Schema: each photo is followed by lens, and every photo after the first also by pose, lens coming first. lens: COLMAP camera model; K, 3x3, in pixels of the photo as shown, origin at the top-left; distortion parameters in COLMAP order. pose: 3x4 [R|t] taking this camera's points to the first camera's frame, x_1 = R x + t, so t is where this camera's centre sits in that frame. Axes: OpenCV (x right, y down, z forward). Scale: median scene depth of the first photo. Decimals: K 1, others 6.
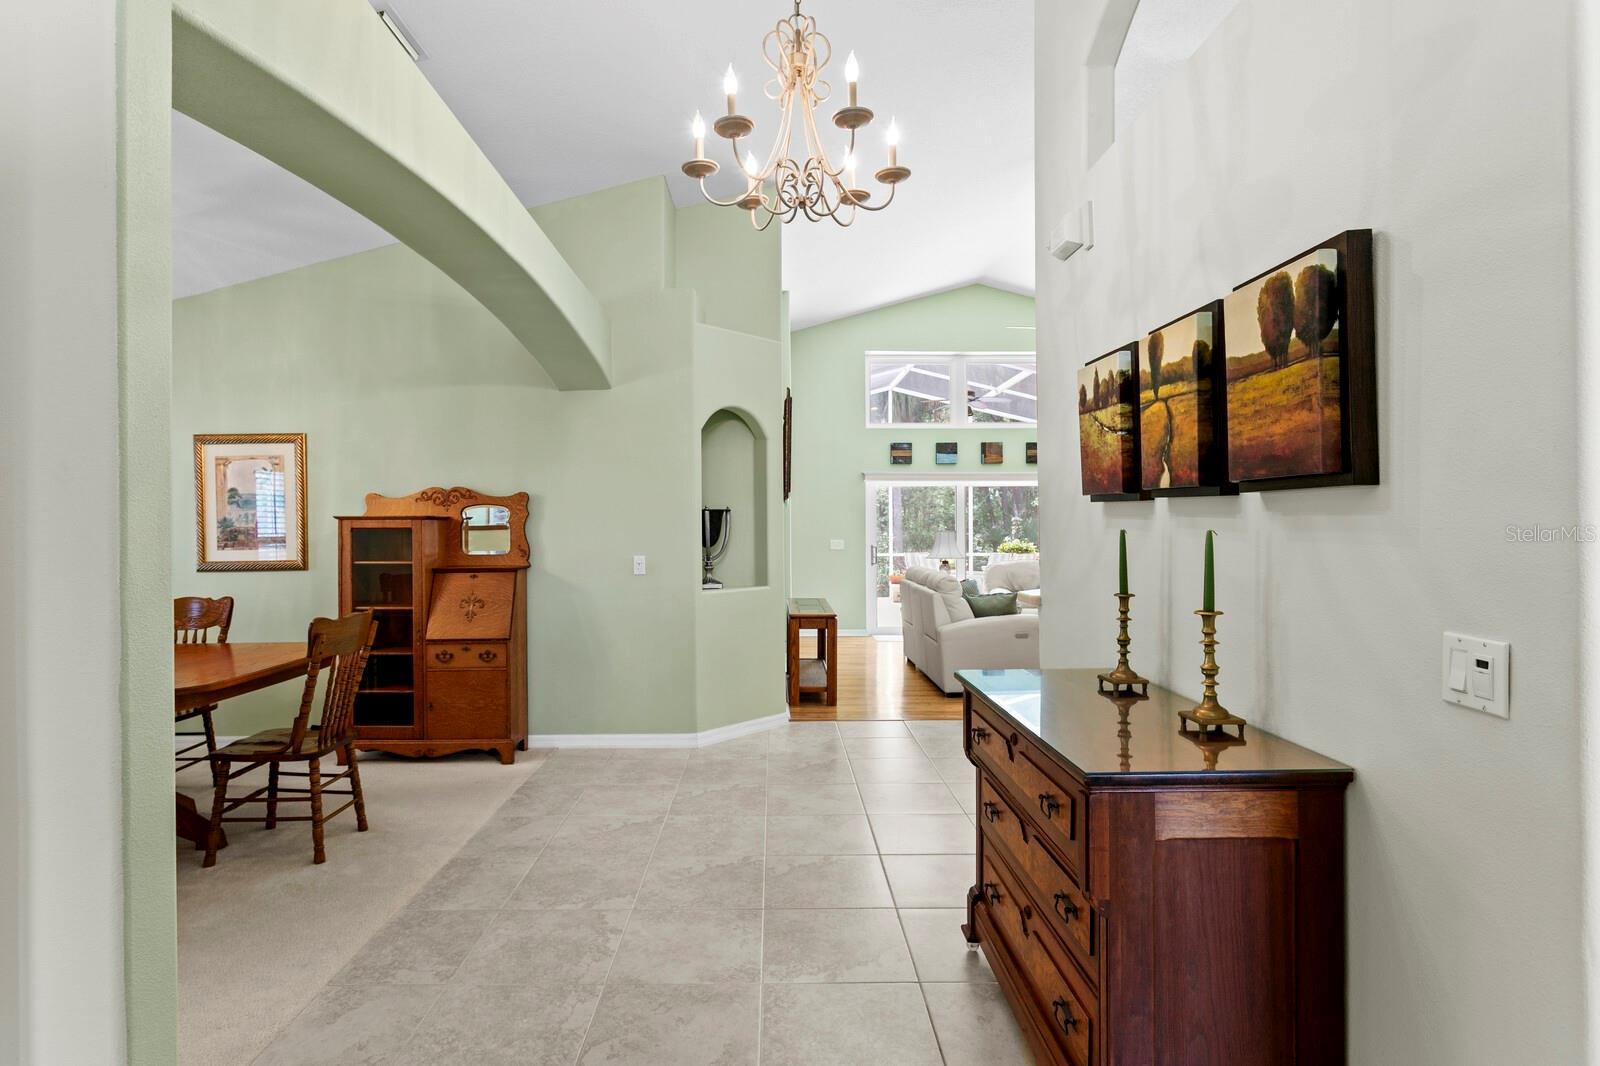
lens RADIAL K [[810.8, 0, 773.5], [0, 810.8, 528.6], [0, 0, 1]] dist [-0.002774, 0.000623]
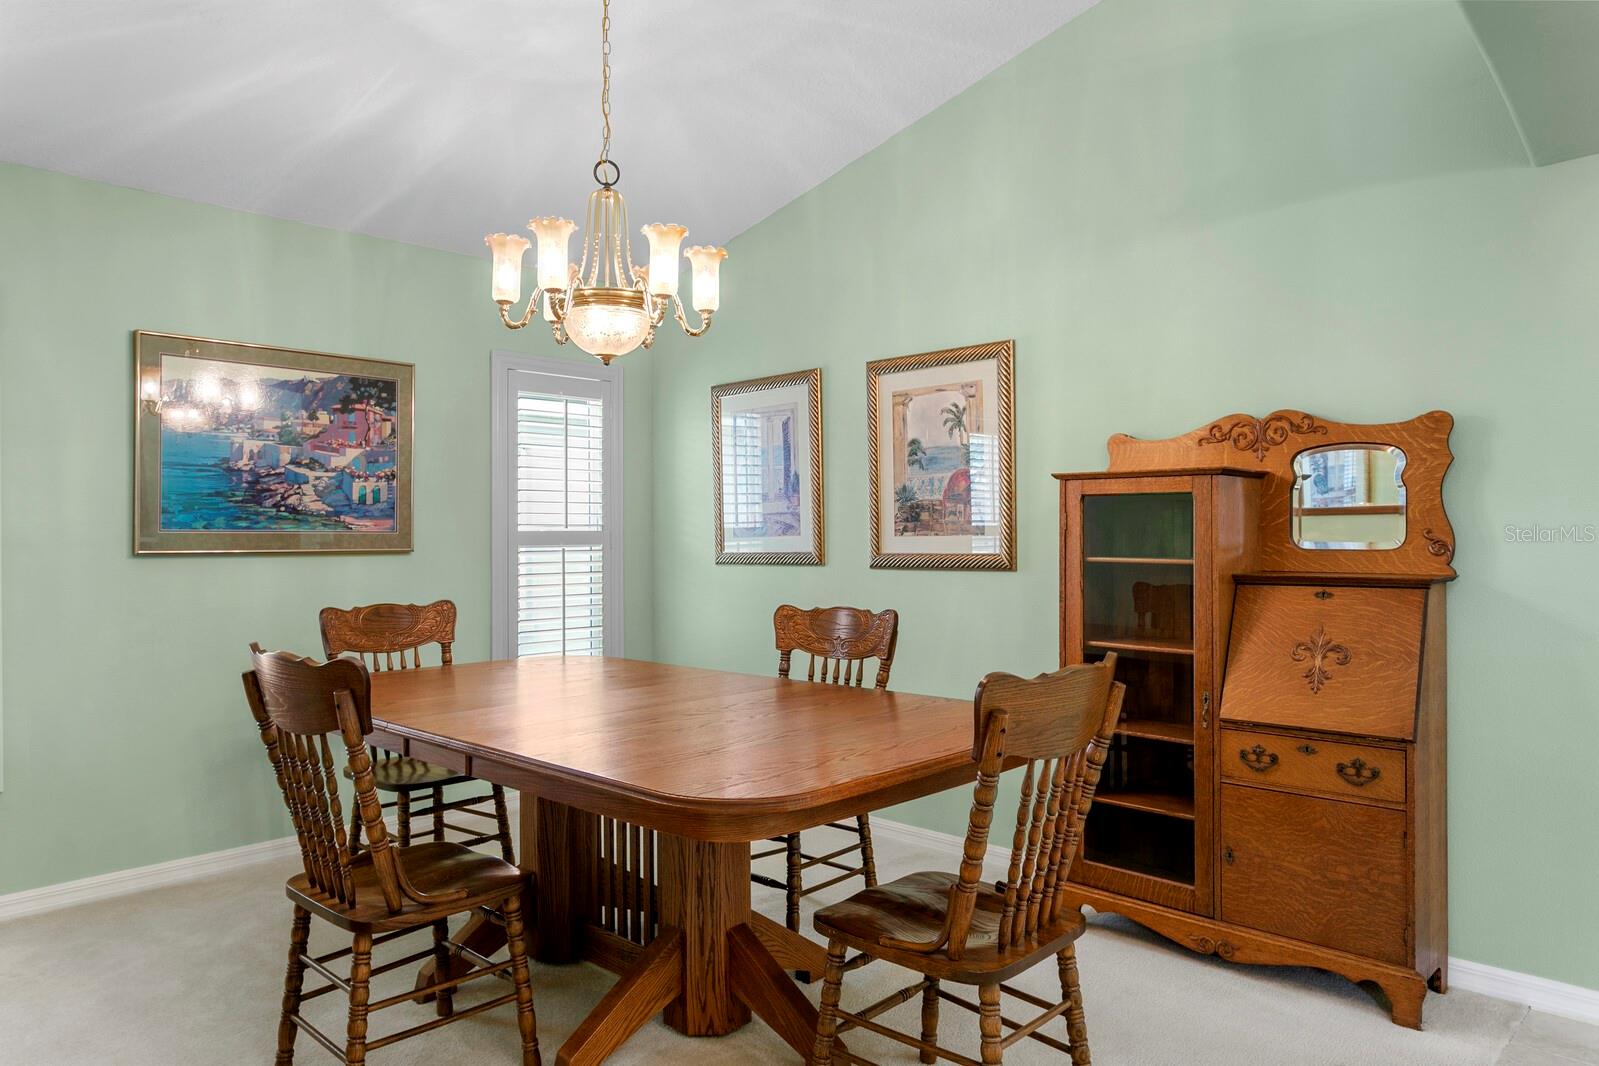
lens RADIAL K [[1055.8, 0, 768.0], [0, 1055.8, 535.0], [0, 0, 1]] dist [0.000323, 0.004014]
pose [[0.705729, 0.006288, -0.708454, -0.159670], [-0.002144, 0.999975, 0.006740, 0.020637], [0.708479, -0.003238, 0.705725, 0.333663]]
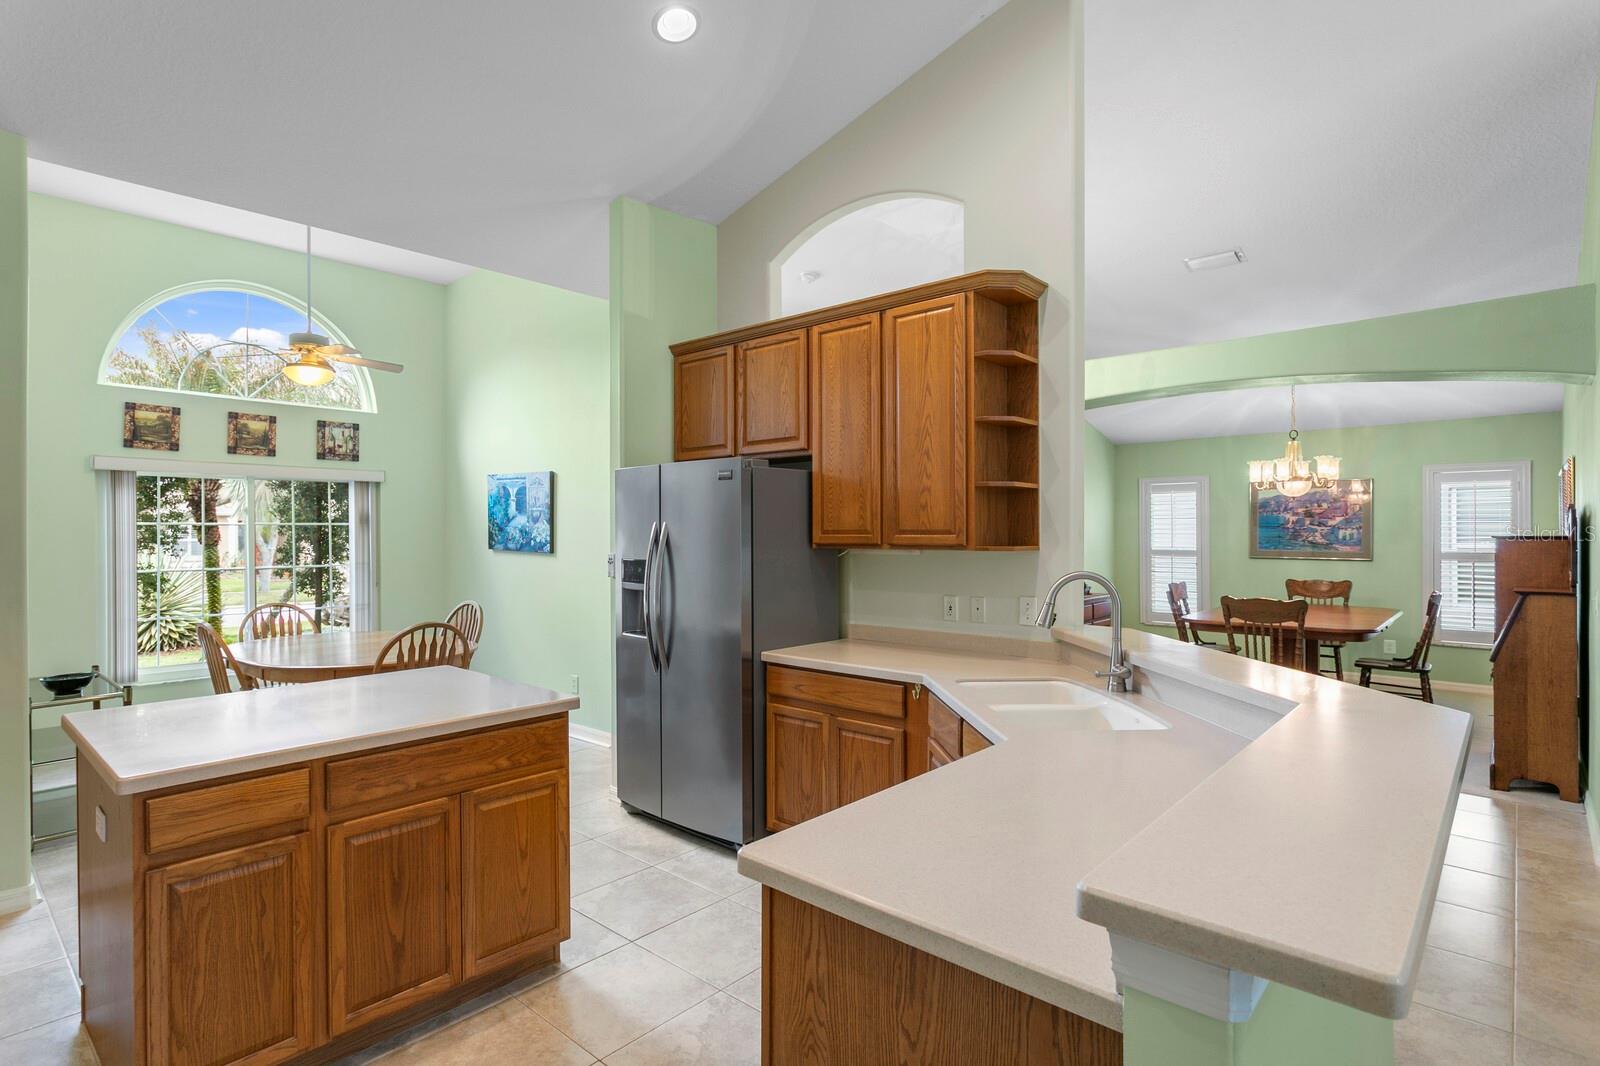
lens RADIAL K [[810.8, 0, 773.5], [0, 810.8, 528.6], [0, 0, 1]] dist [-0.002774, 0.000623]
pose [[-0.683370, 0.006542, -0.730043, 0.948670], [0.006327, 0.999975, 0.003039, -0.032878], [0.730045, -0.002542, -0.683395, 0.985779]]
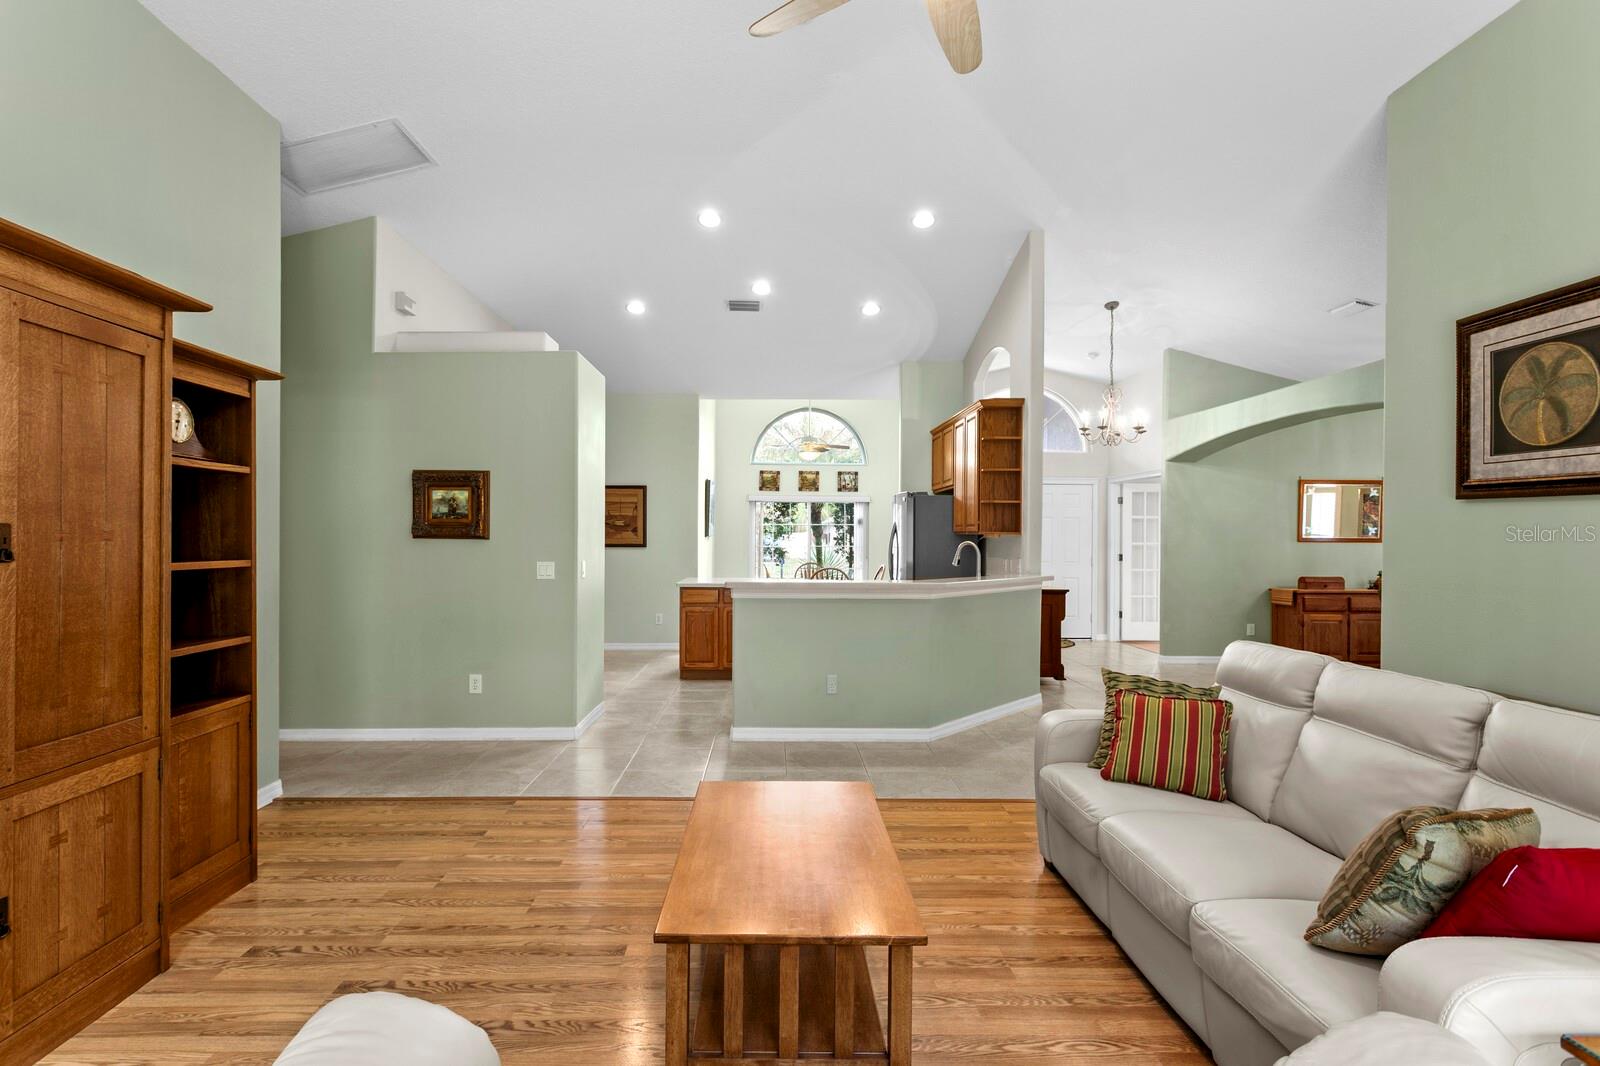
lens RADIAL K [[767.3, 0, 780.7], [0, 767.3, 539.0], [0, 0, 1]] dist [0.004887, 0.000611]
pose [[-0.999957, -0.000616, -0.009222, 0.690429], [-0.000673, 0.999981, 0.006176, -0.009982], [0.009218, 0.006182, -0.999938, 2.003712]]
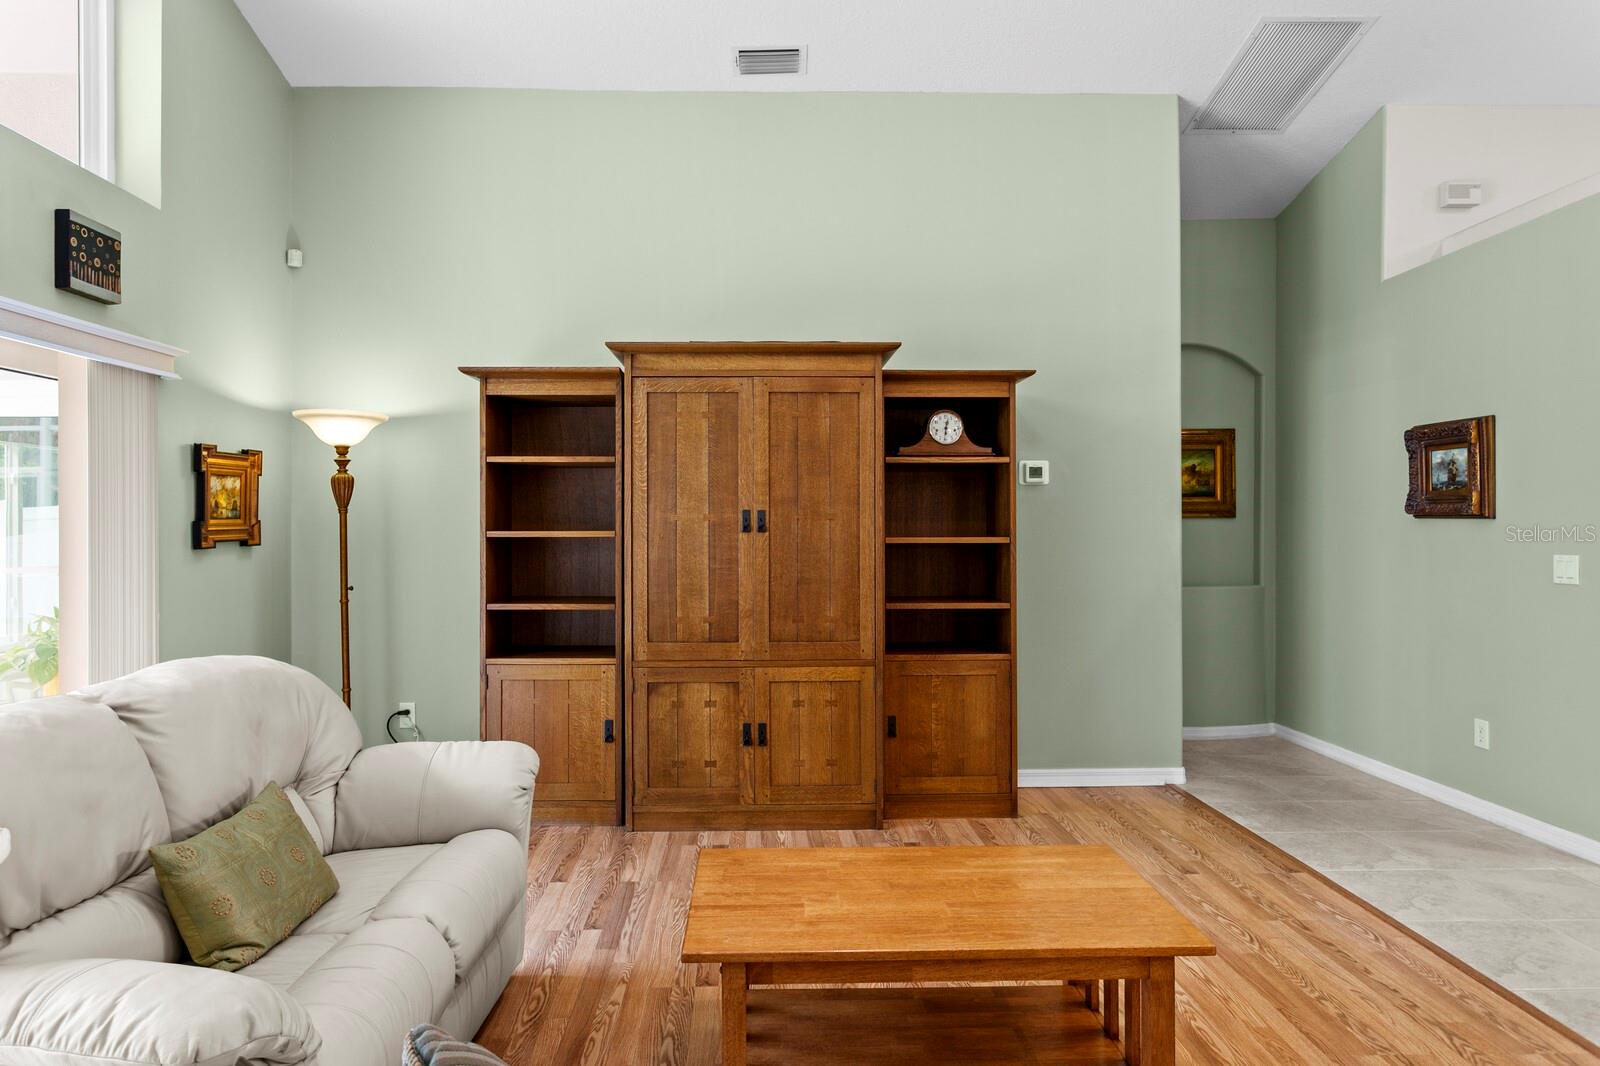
lens RADIAL K [[975.0, 0, 774.5], [0, 975.0, 525.2], [0, 0, 1]] dist [-0.003581, 0.000648]
pose [[-0.017188, 0.003743, 0.999845, 0.206292], [0.007421, 0.999966, -0.003616, 0.001461], [-0.999825, 0.007358, -0.017215, 1.609641]]
